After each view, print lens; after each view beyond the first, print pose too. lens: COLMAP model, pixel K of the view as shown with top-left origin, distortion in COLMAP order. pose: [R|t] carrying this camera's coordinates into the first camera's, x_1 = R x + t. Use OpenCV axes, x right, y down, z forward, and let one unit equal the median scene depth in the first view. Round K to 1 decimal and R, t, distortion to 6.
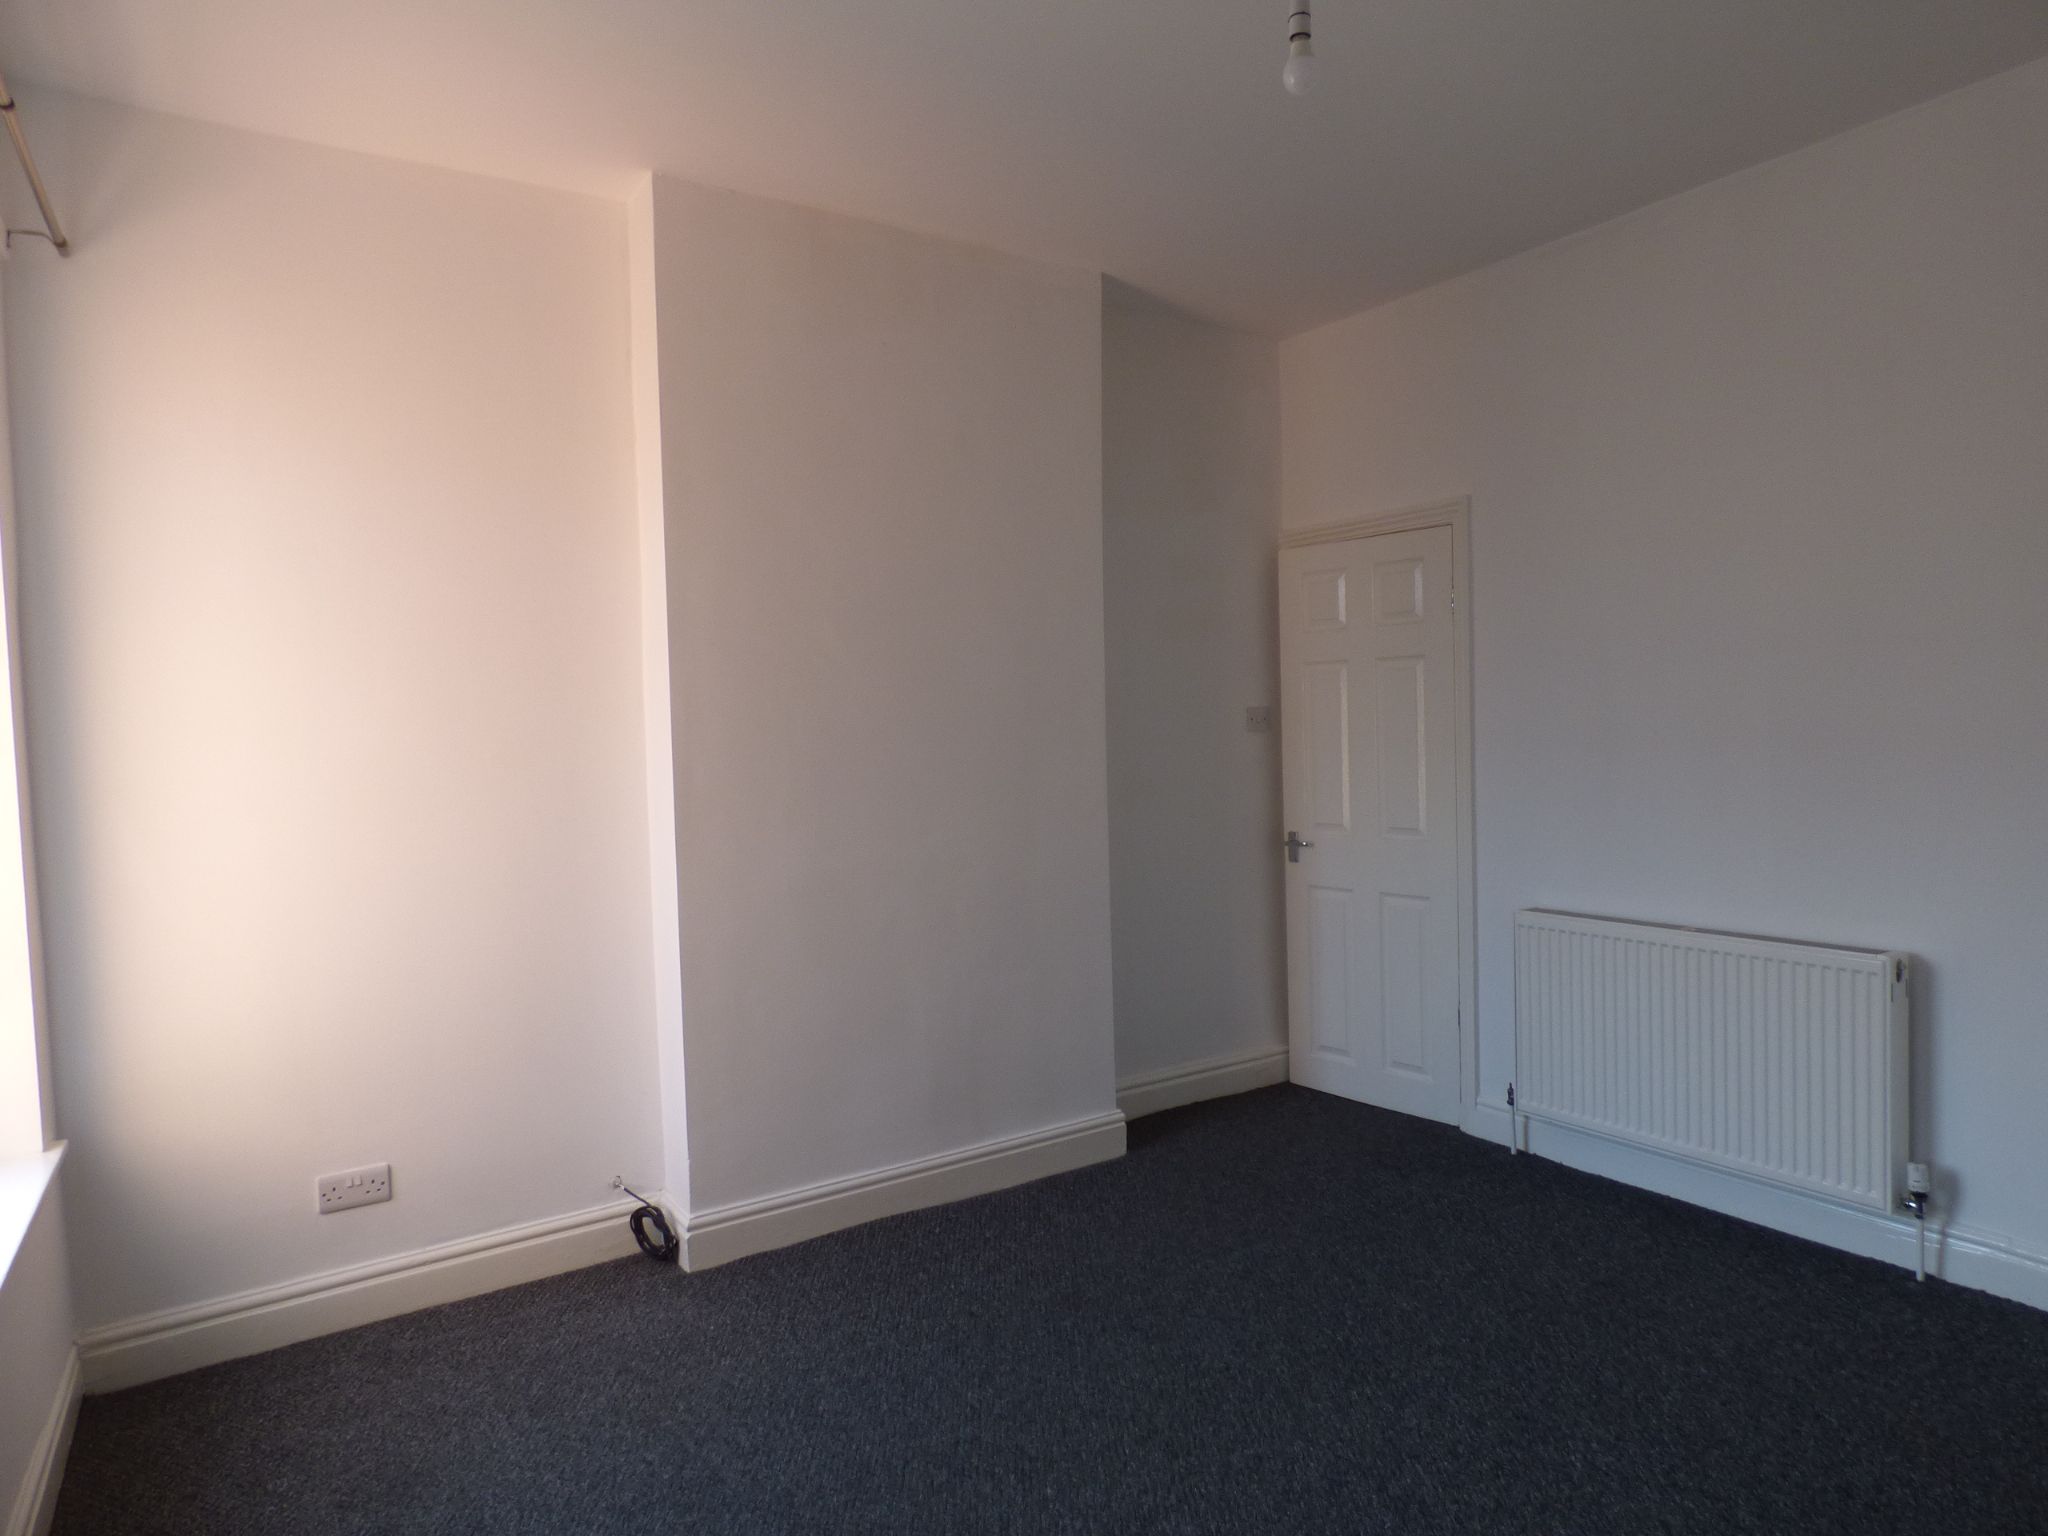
lens RADIAL K [[1239.1, 0, 1026.0], [0, 1239.1, 771.2], [0, 0, 1]] dist [0.005979, -0.002388]
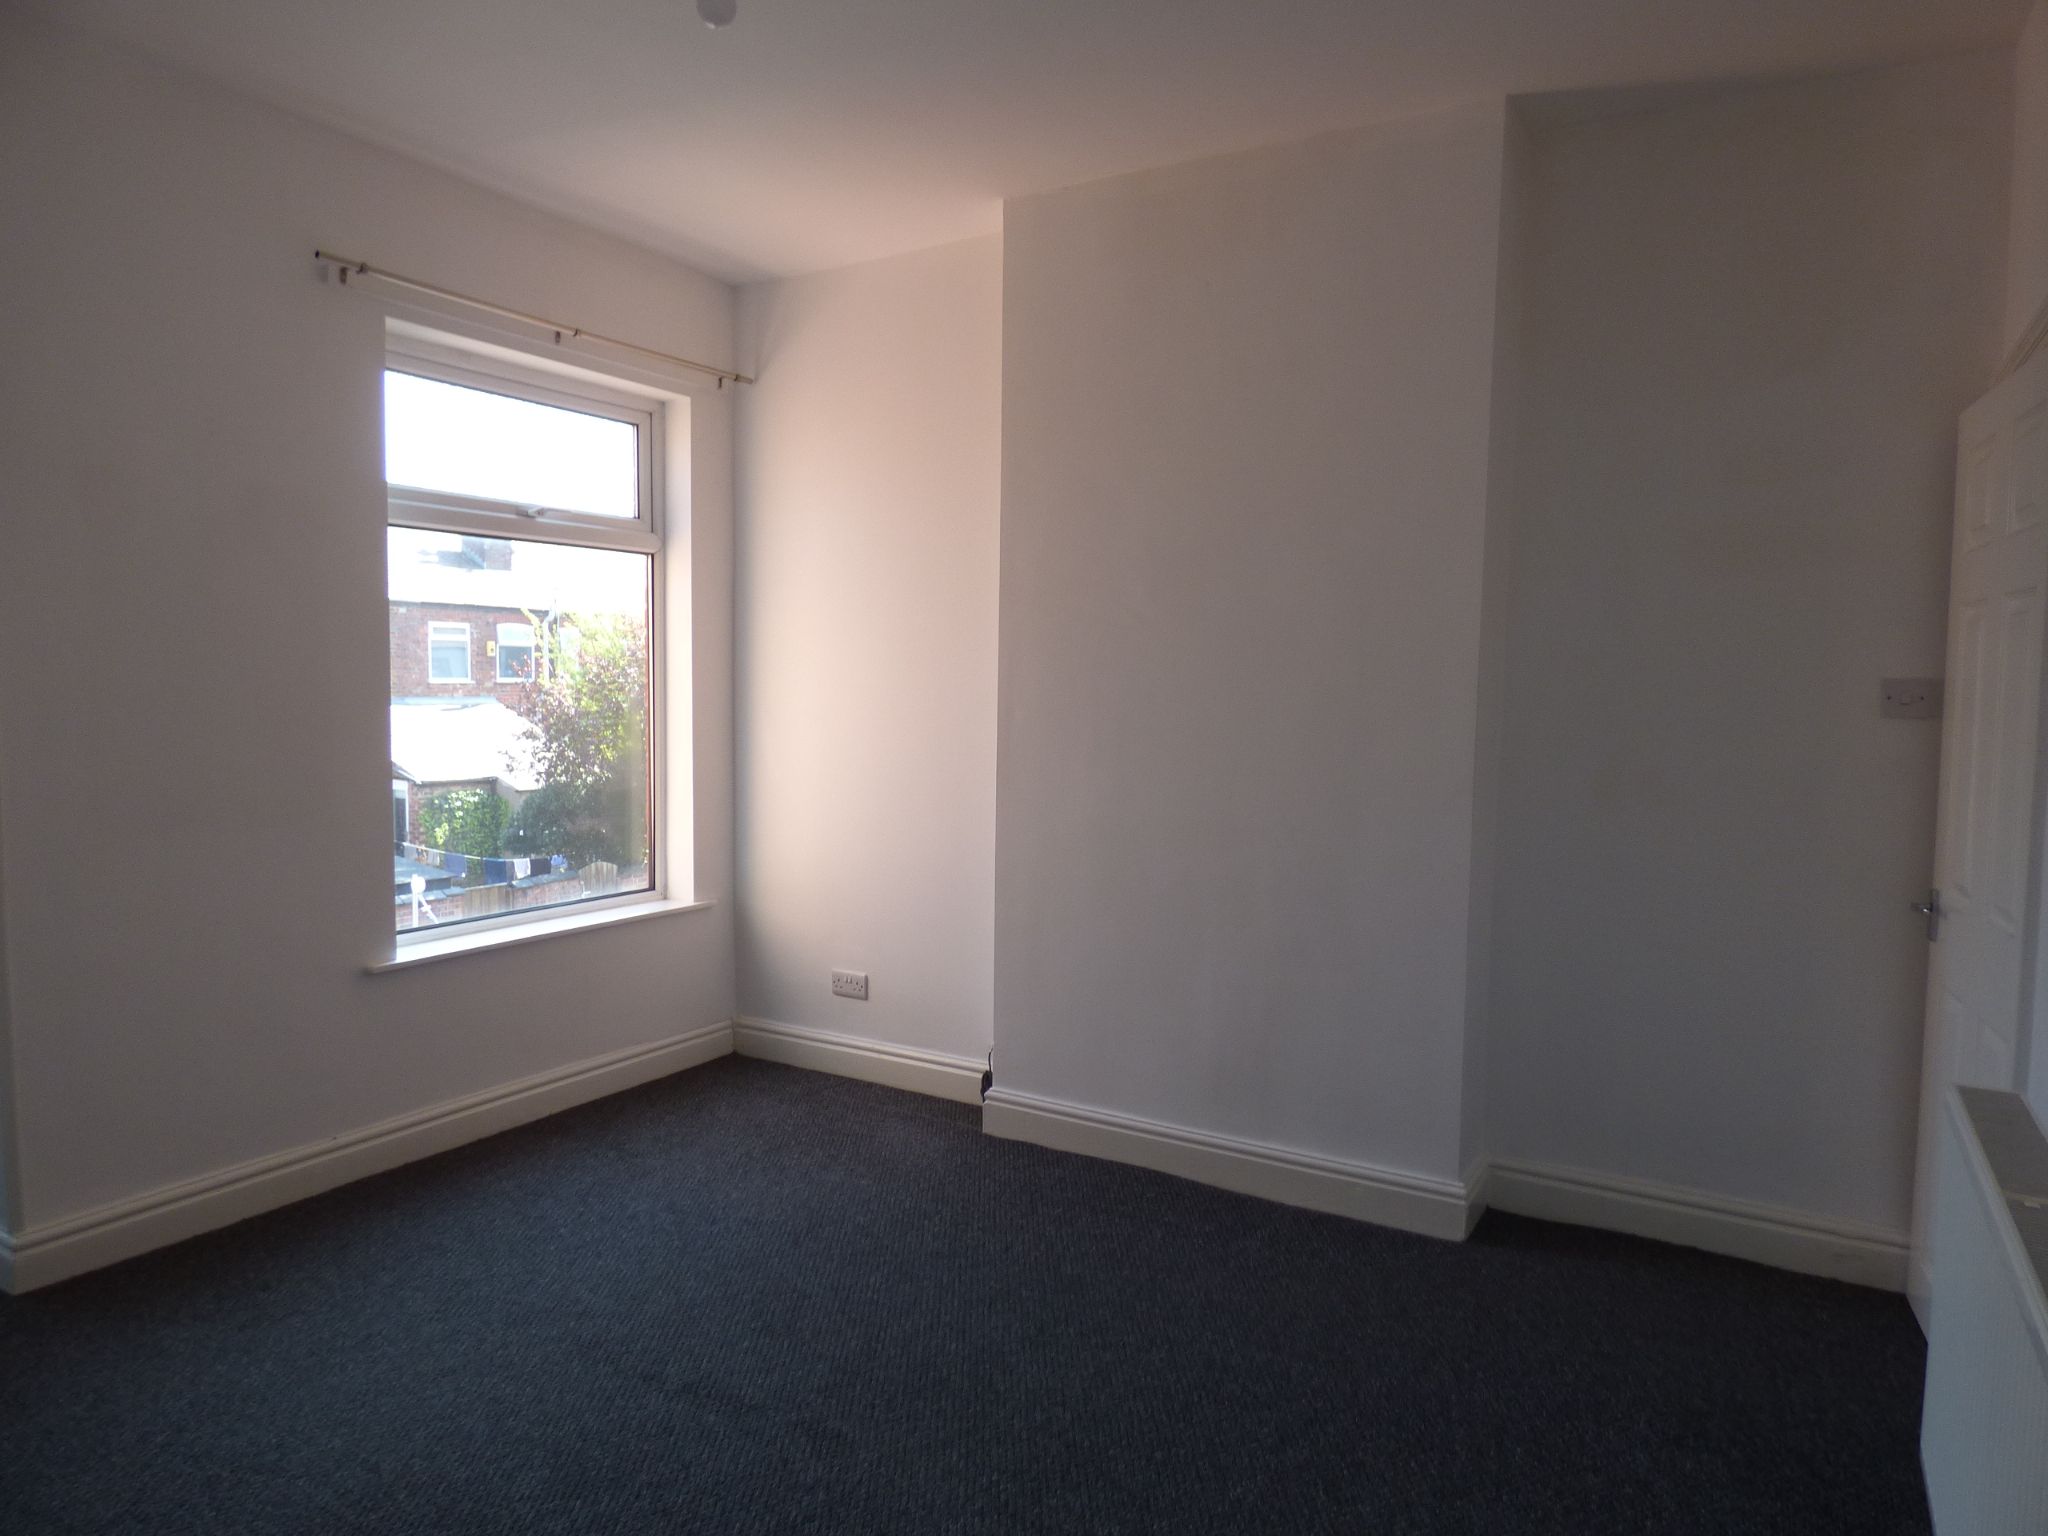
lens RADIAL K [[1239.1, 0, 1023.4], [0, 1239.1, 763.2], [0, 0, 1]] dist [0.005979, -0.002388]
pose [[0.445419, 0.094320, -0.890340, 0.718941], [-0.059063, 0.995365, 0.075898, -0.040788], [0.893372, 0.018780, 0.448925, 0.450954]]
